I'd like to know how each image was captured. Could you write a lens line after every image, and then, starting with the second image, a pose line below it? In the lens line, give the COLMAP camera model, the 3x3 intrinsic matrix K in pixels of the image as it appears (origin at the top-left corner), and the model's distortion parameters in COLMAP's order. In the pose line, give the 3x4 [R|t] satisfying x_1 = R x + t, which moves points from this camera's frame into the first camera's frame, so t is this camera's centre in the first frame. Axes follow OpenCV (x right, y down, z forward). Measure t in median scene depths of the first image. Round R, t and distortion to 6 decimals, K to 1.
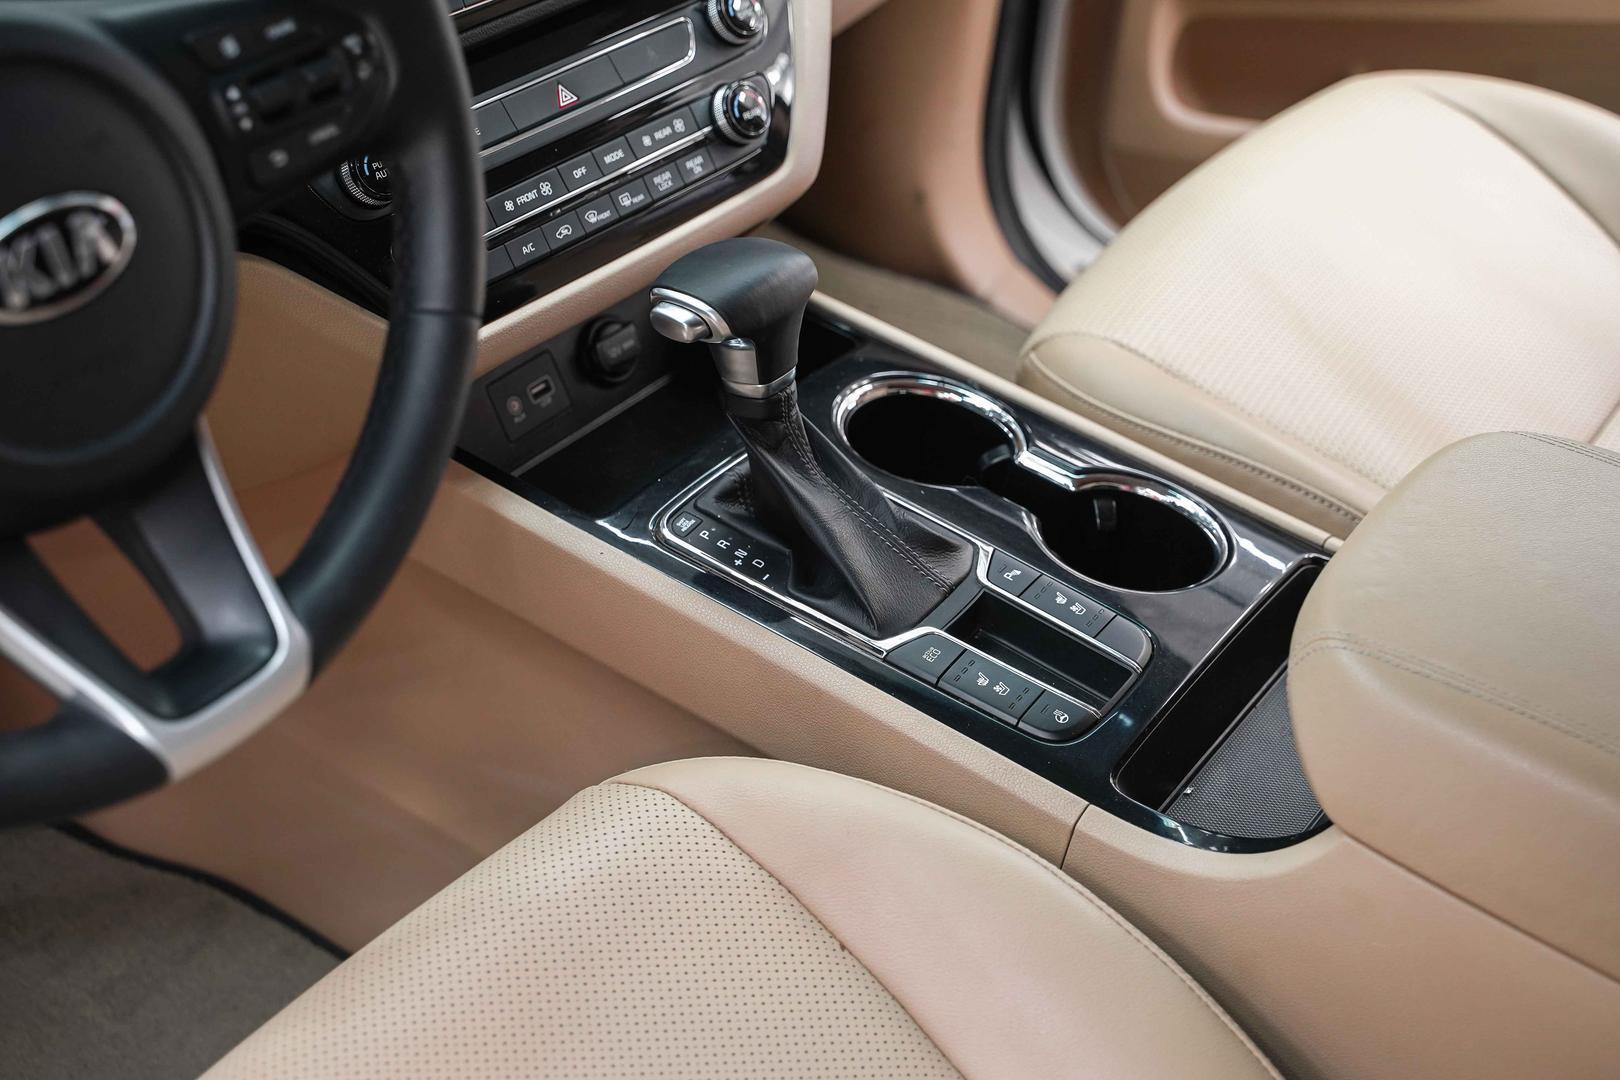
lens RADIAL K [[2372.5, 0, 809.8], [0, 2372.5, 536.7], [0, 0, 1]] dist [-0.019190, 0.000000]
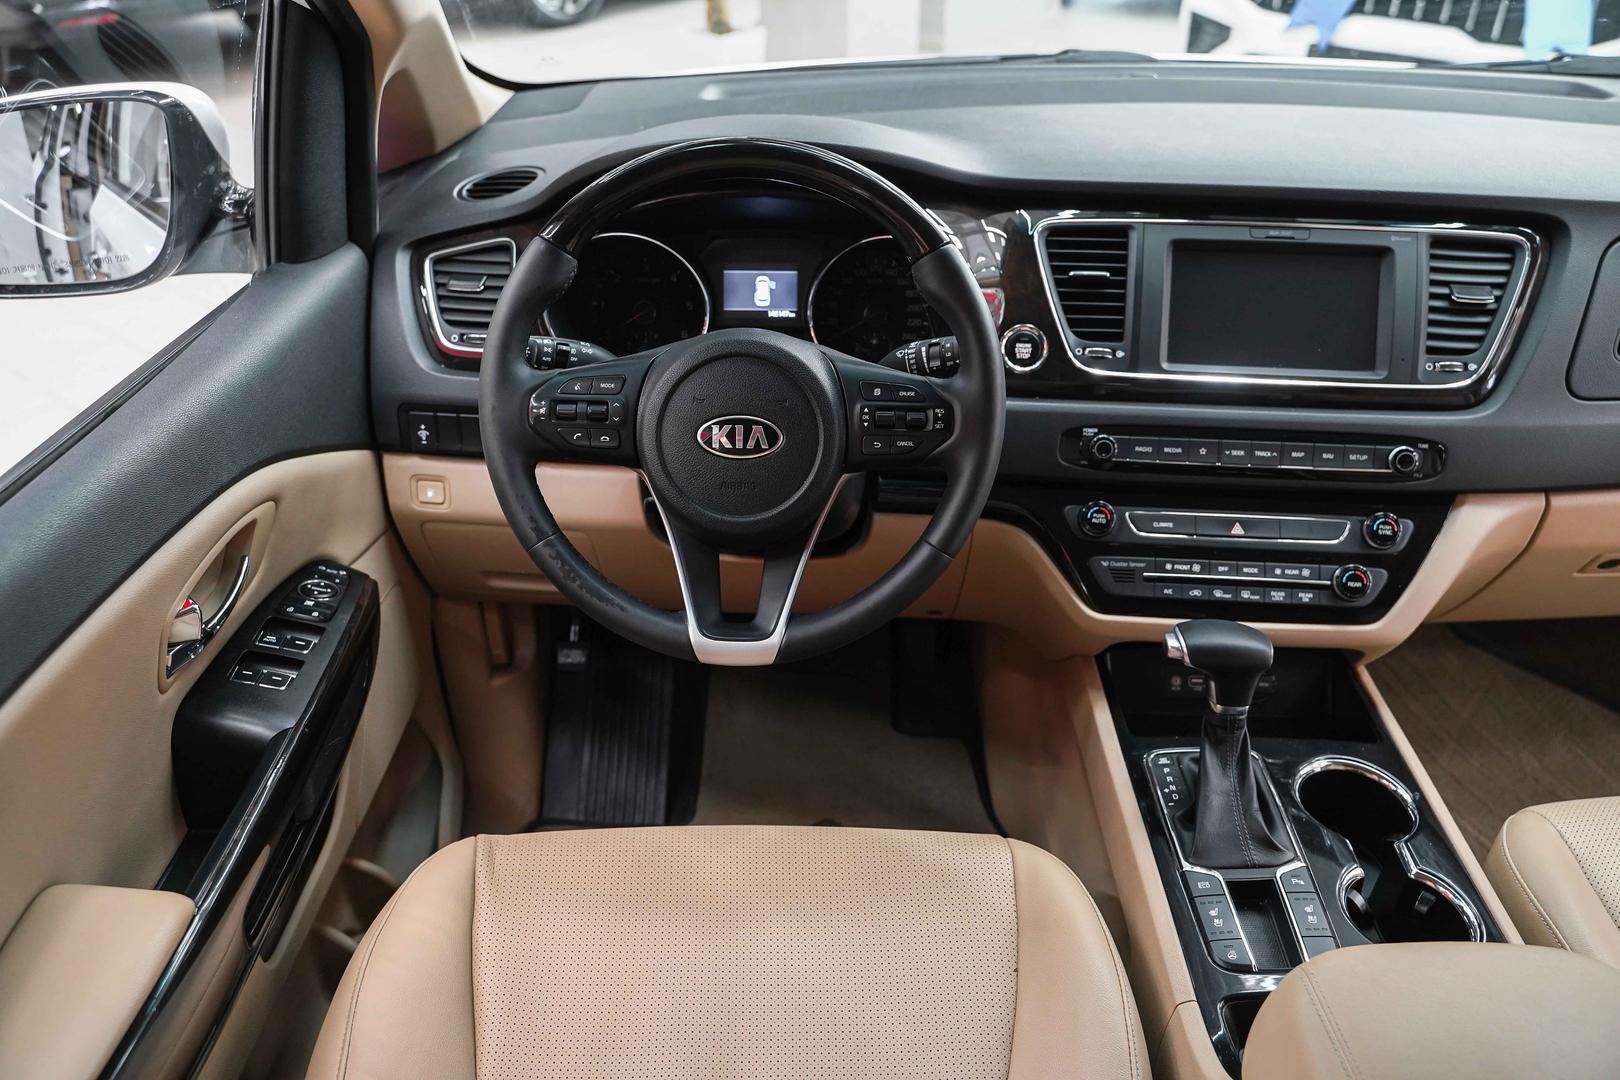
lens RADIAL K [[1303.4, 0, 812.6], [0, 1303.4, 539.5], [0, 0, 1]] dist [-0.011301, 0.009158]
pose [[0.559703, 0.340033, -0.755718, 0.486693], [-0.465726, 0.883368, 0.052540, -0.081805], [0.685442, 0.322551, 0.652786, 0.130109]]
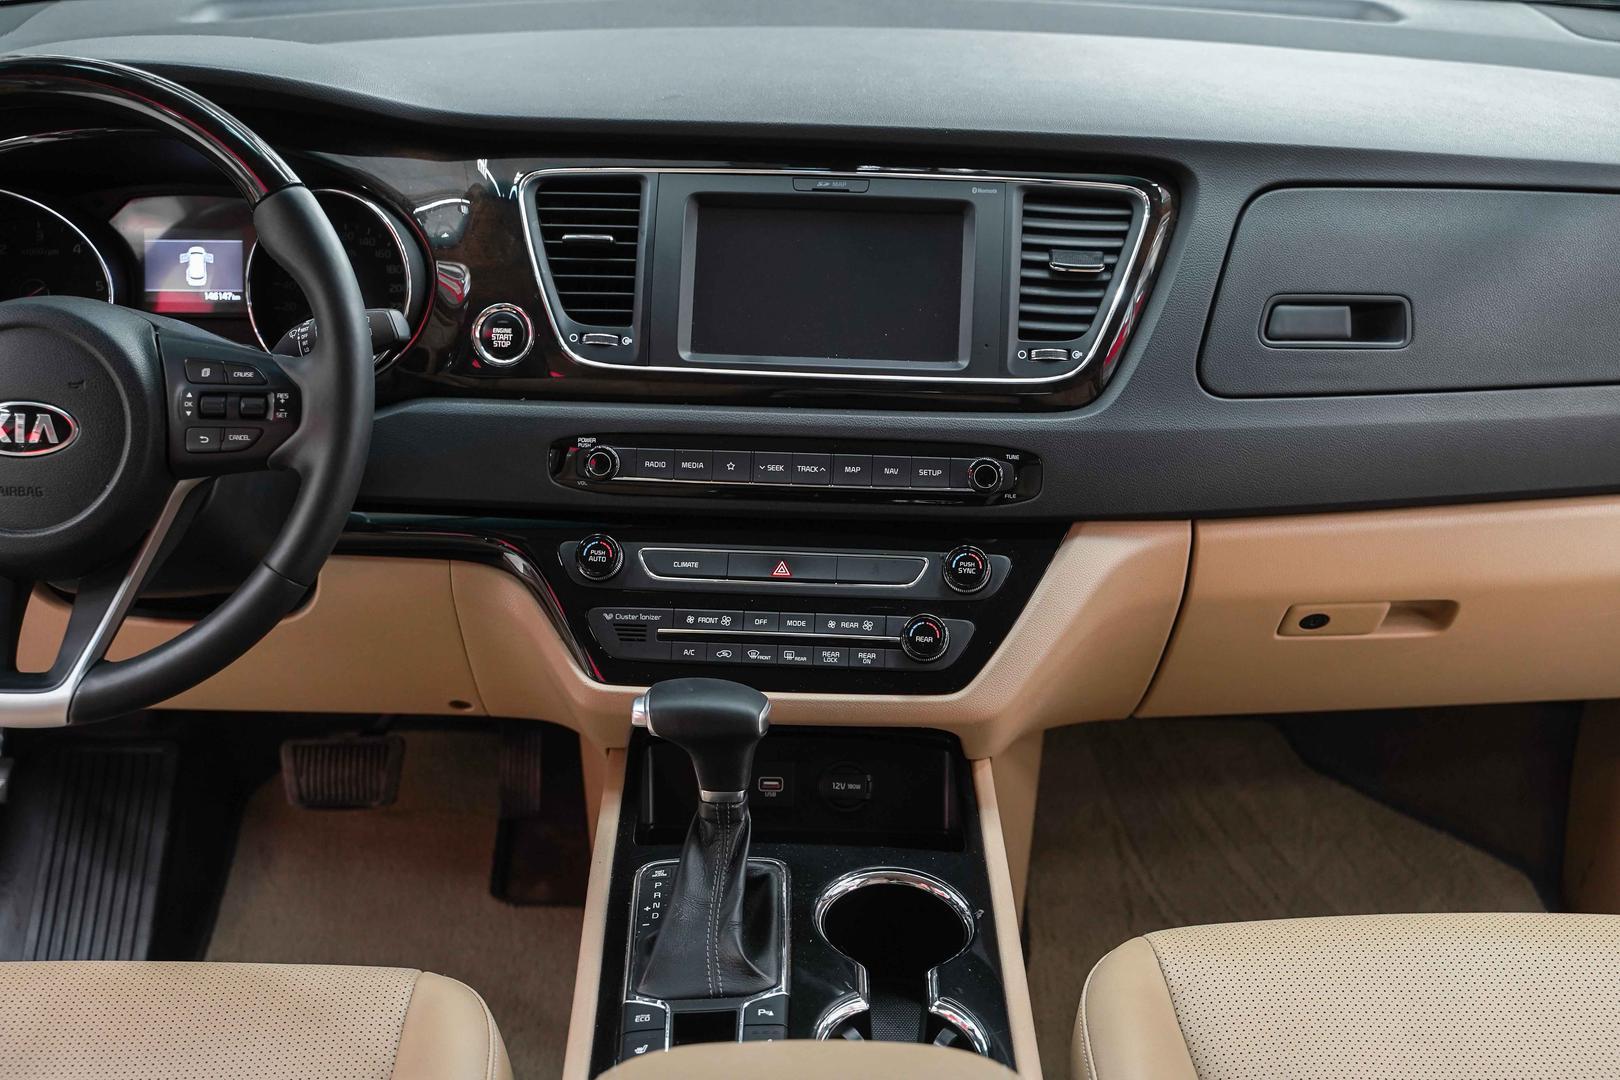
lens RADIAL K [[2014.9, 0, 812.2], [0, 2014.9, 531.8], [0, 0, 1]] dist [0.029617, 0.000000]
pose [[0.575408, 0.263832, -0.774143, 0.829287], [-0.461903, 0.885965, -0.041384, -0.169999], [0.674945, 0.381391, 0.631656, 0.274075]]
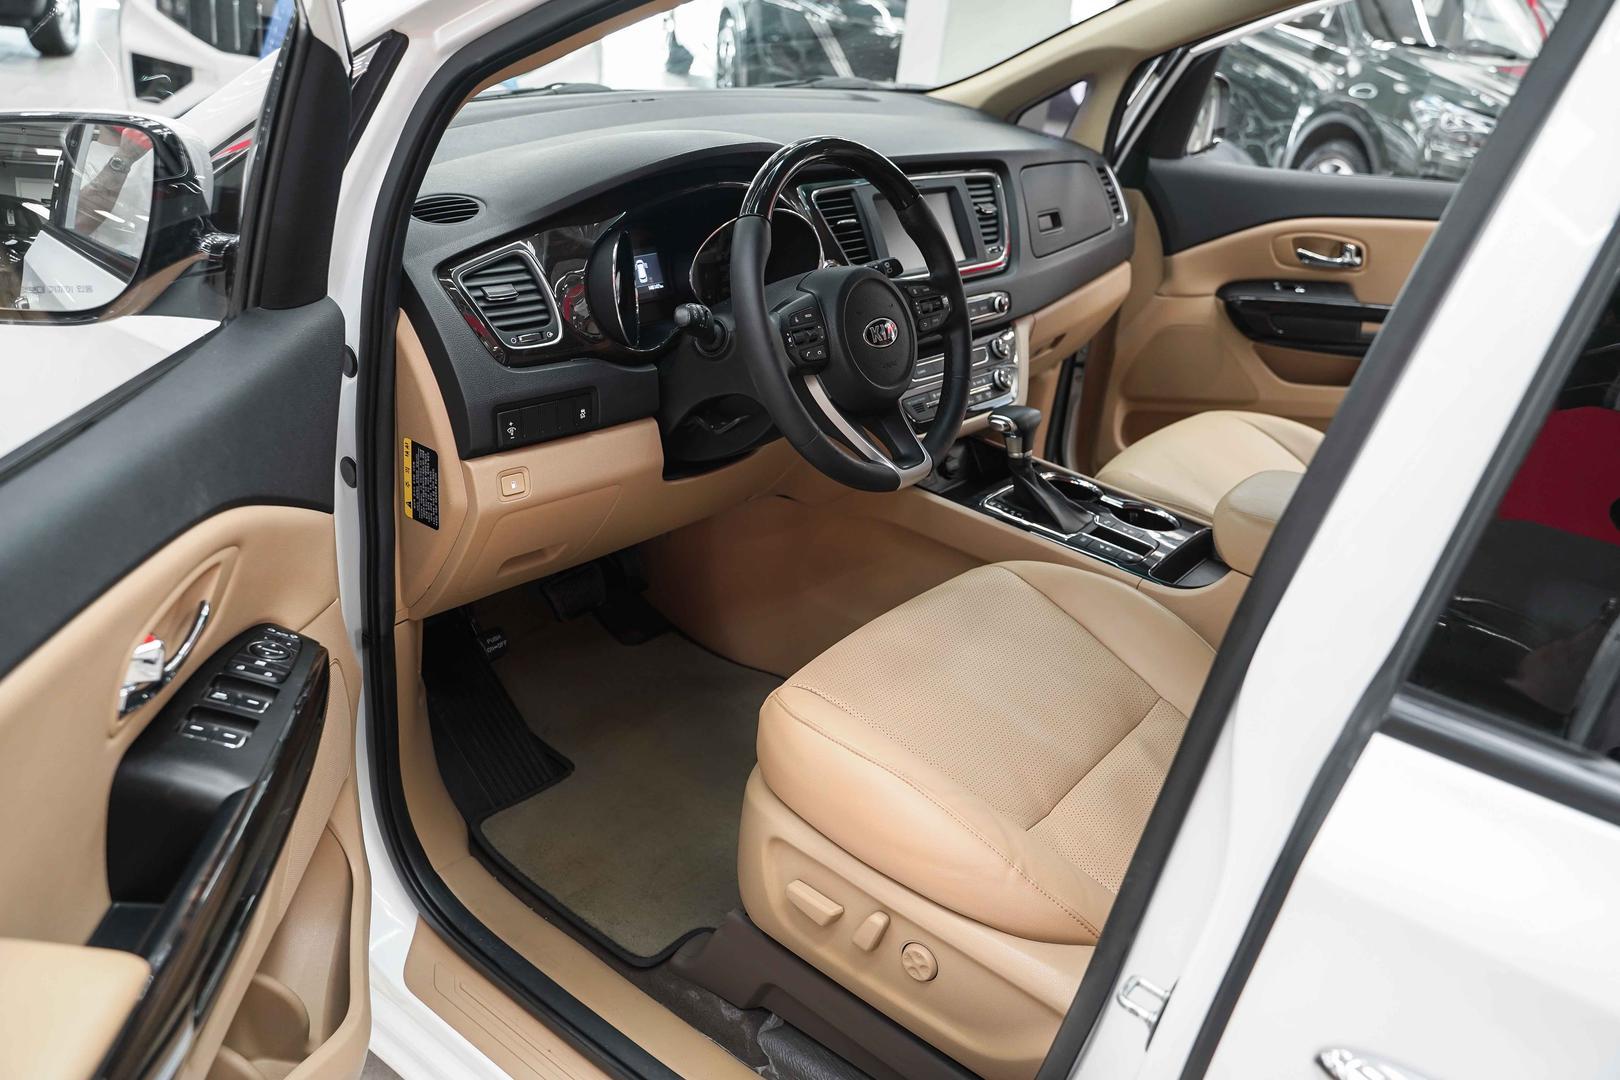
lens RADIAL K [[1303.4, 0, 809.8], [0, 1303.4, 539.4], [0, 0, 1]] dist [-0.011301, 0.009158]
pose [[0.999121, 0.029118, -0.030151, -0.229315], [-0.035031, 0.975057, -0.219174, 0.399477], [0.023017, 0.220038, 0.975220, -0.552807]]
